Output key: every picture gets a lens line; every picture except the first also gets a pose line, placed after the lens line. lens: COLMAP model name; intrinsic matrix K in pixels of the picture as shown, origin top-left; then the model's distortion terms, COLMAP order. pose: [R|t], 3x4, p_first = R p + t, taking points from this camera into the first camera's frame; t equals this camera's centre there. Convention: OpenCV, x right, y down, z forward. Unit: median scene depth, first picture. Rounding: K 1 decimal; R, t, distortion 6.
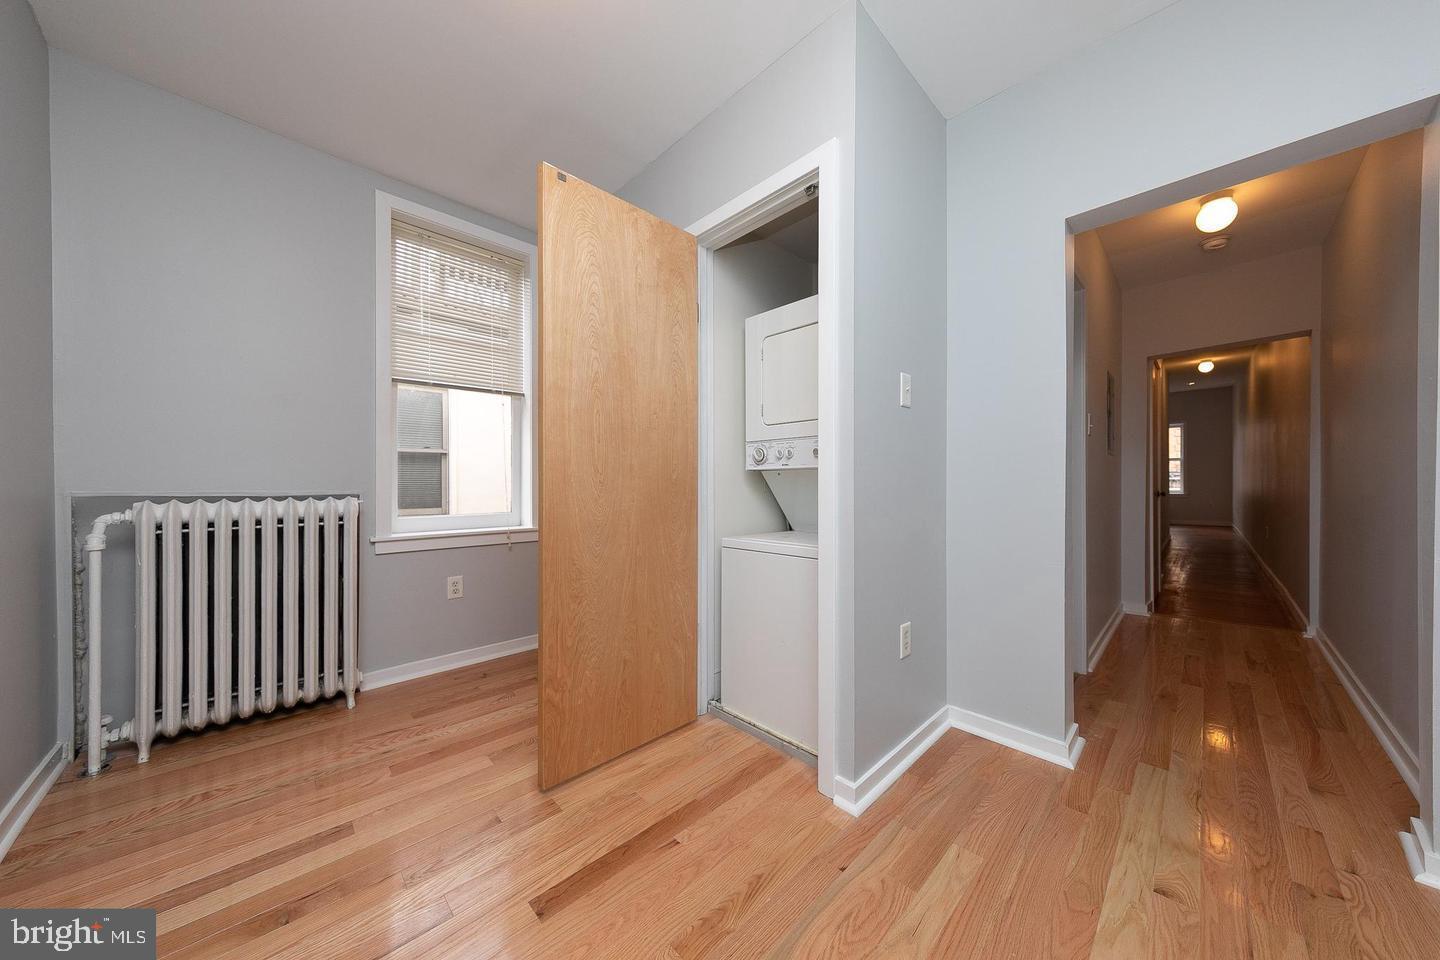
lens RADIAL K [[492.9, 0, 720.0], [0, 492.9, 480.0], [0, 0, 1]] dist [-0.001159, -0.000122]
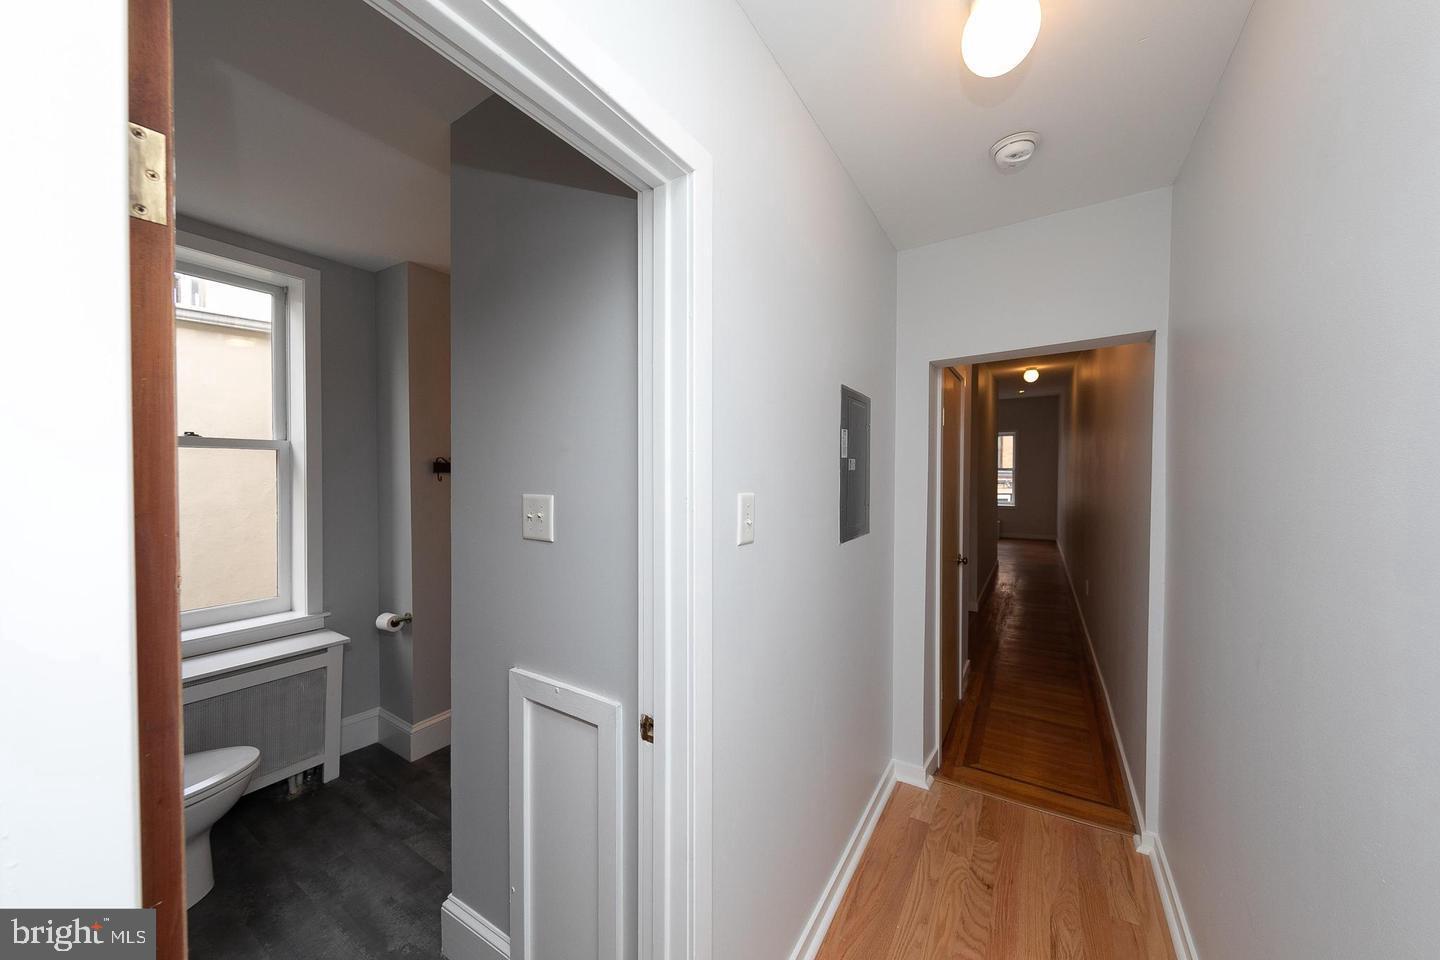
lens RADIAL K [[512.2, 0, 724.5], [0, 512.2, 474.4], [0, 0, 1]] dist [0.000984, -0.000030]
pose [[0.975142, 0.000952, 0.221577, 0.260879], [-0.004389, 0.999878, 0.015017, -0.066588], [-0.221535, -0.015616, 0.975027, 0.237778]]
